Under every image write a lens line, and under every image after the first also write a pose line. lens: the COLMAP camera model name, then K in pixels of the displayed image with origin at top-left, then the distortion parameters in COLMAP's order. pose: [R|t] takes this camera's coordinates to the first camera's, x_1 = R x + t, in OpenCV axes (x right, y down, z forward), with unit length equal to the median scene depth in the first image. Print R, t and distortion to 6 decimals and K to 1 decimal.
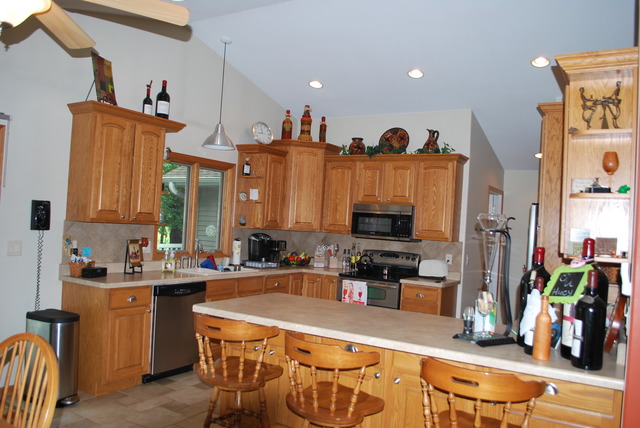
lens RADIAL K [[506.6, 0, 320.7], [0, 506.6, 215.0], [0, 0, 1]] dist [-0.079857, 0.016936]
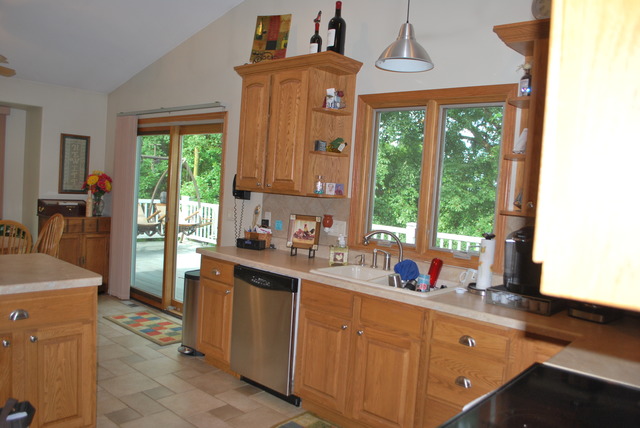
lens RADIAL K [[506.6, 0, 323.5], [0, 506.6, 214.2], [0, 0, 1]] dist [-0.079857, 0.016936]
pose [[-0.177706, -0.012226, -0.984008, 0.425331], [-0.059741, 0.998213, -0.001613, 0.047174], [0.982269, 0.058499, -0.178118, 1.173522]]
